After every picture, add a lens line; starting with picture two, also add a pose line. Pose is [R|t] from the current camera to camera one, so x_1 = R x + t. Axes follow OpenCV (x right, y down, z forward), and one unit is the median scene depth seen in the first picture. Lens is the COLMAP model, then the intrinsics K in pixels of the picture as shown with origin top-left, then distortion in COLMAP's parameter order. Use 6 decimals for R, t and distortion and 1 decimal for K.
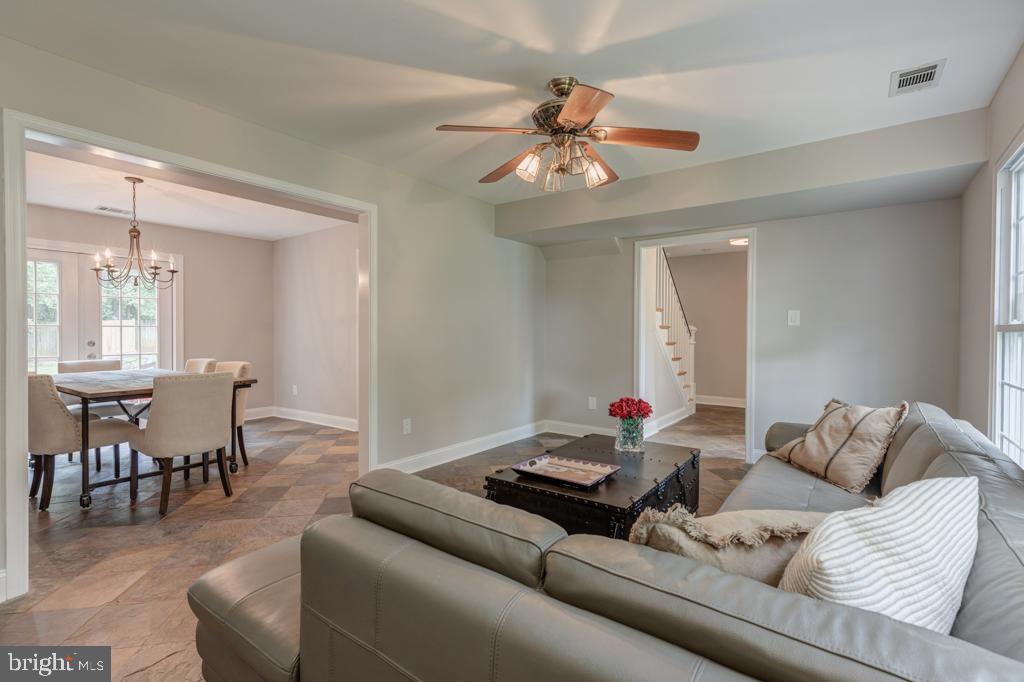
lens RADIAL K [[462.7, 0, 481.2], [0, 462.7, 336.5], [0, 0, 1]] dist [-0.000539, -0.000022]
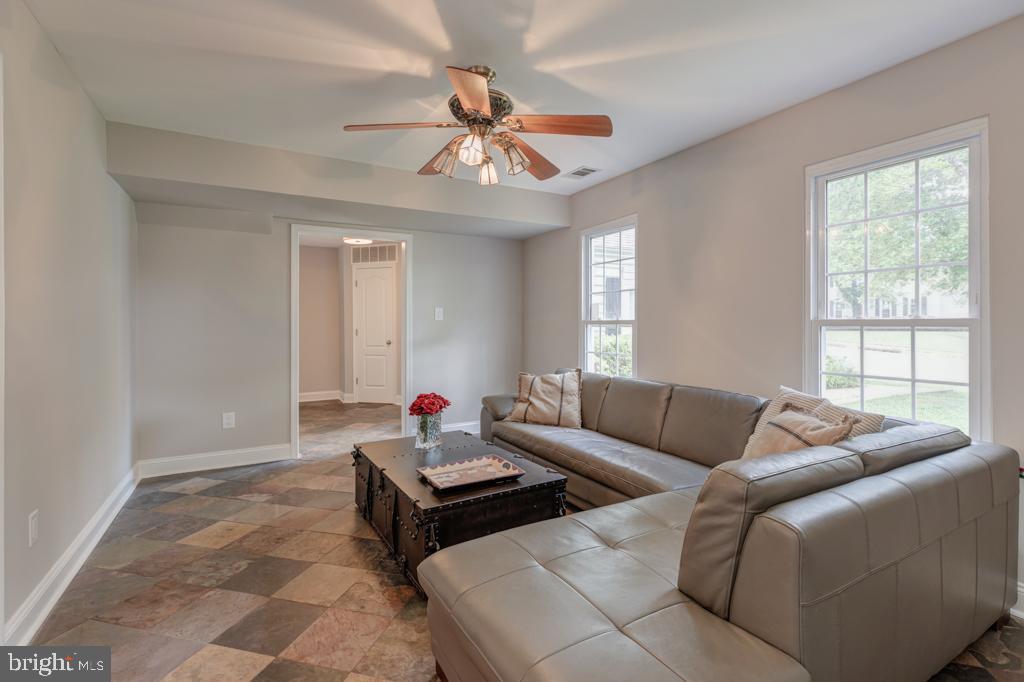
lens RADIAL K [[483.1, 0, 516.4], [0, 483.1, 321.3], [0, 0, 1]] dist [0.000394, 0.000279]
pose [[0.368391, -0.000189, 0.929671, -0.688259], [0.017223, 0.999830, -0.006622, -0.014401], [-0.929511, 0.018452, 0.368332, 0.521260]]
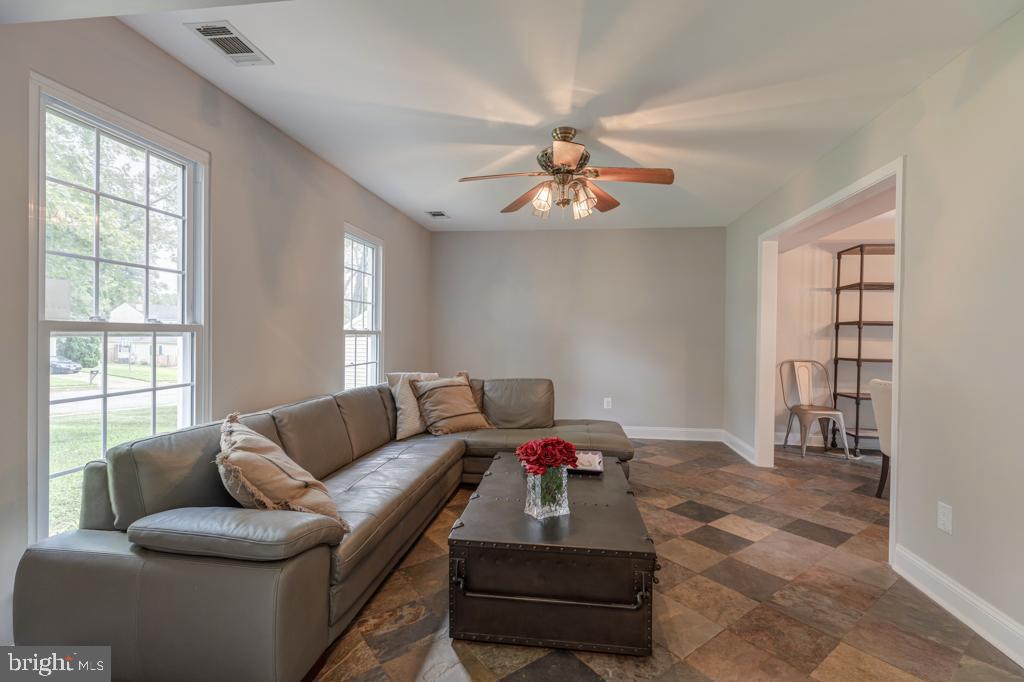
lens RADIAL K [[470.9, 0, 516.0], [0, 470.9, 337.5], [0, 0, 1]] dist [0.000963, 0.000255]
pose [[-0.854902, -0.006045, -0.518755, 0.850329], [-0.018305, 0.999661, 0.018517, -0.026076], [0.518467, 0.025326, -0.854723, 1.852324]]
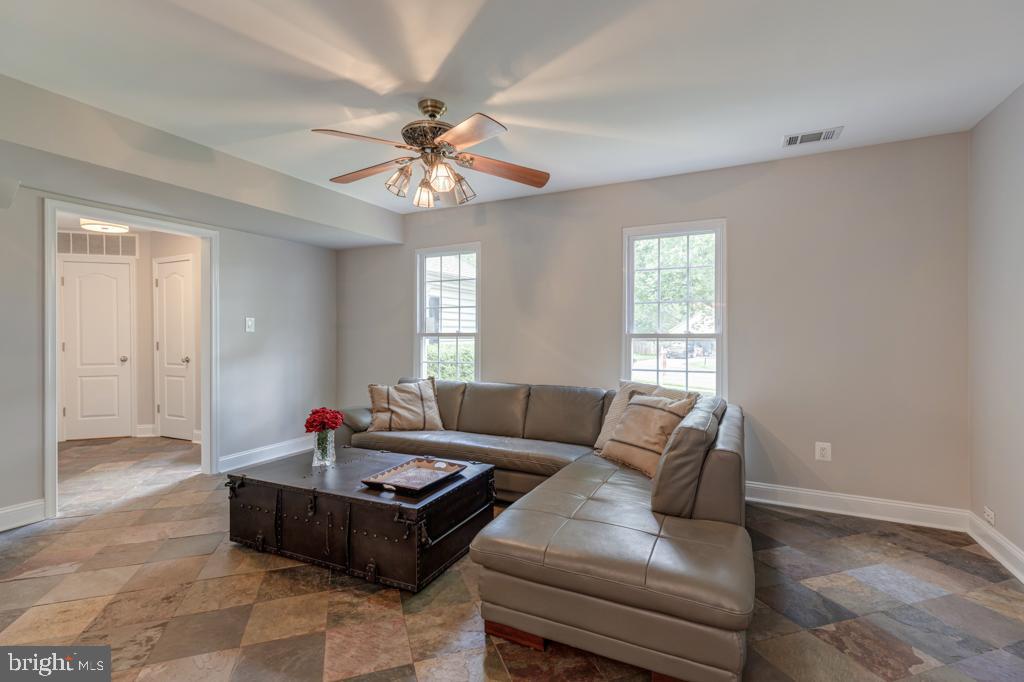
lens RADIAL K [[470.9, 0, 516.0], [0, 470.9, 337.5], [0, 0, 1]] dist [0.000963, 0.000255]
pose [[-0.218741, -0.007949, 0.975751, -0.855588], [0.012709, 0.999859, 0.010994, -0.022990], [-0.975700, 0.014806, -0.218609, 0.978860]]
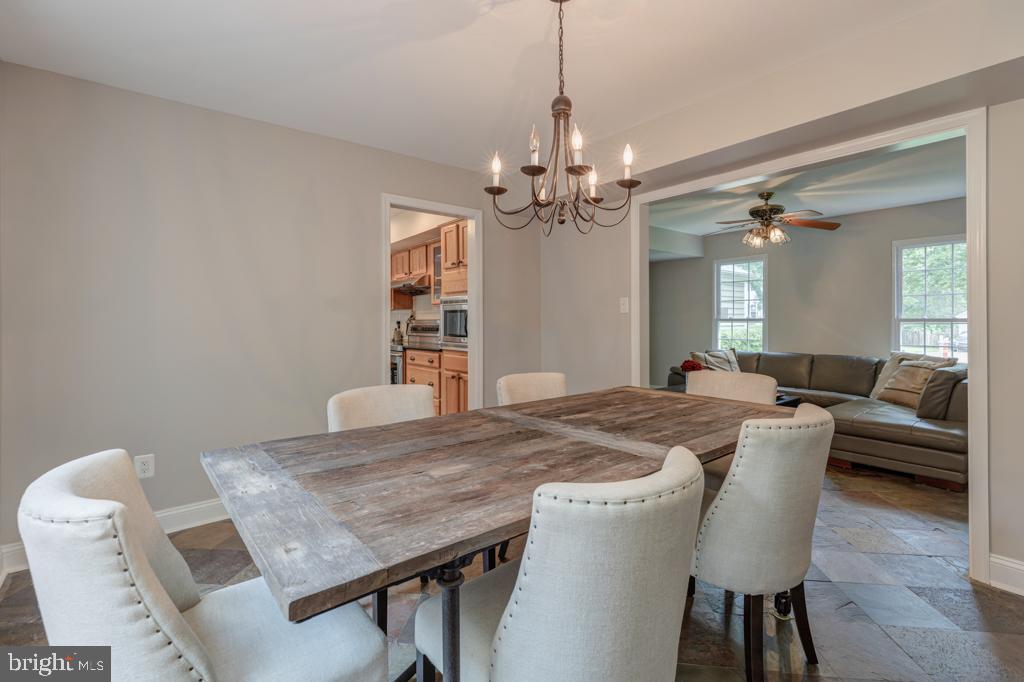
lens RADIAL K [[483.1, 0, 516.4], [0, 483.1, 321.3], [0, 0, 1]] dist [0.000394, 0.000279]
pose [[0.202272, -0.003829, 0.979322, -1.866976], [0.017098, 0.999854, 0.000378, -0.030601], [-0.979180, 0.016668, 0.202308, 1.501070]]
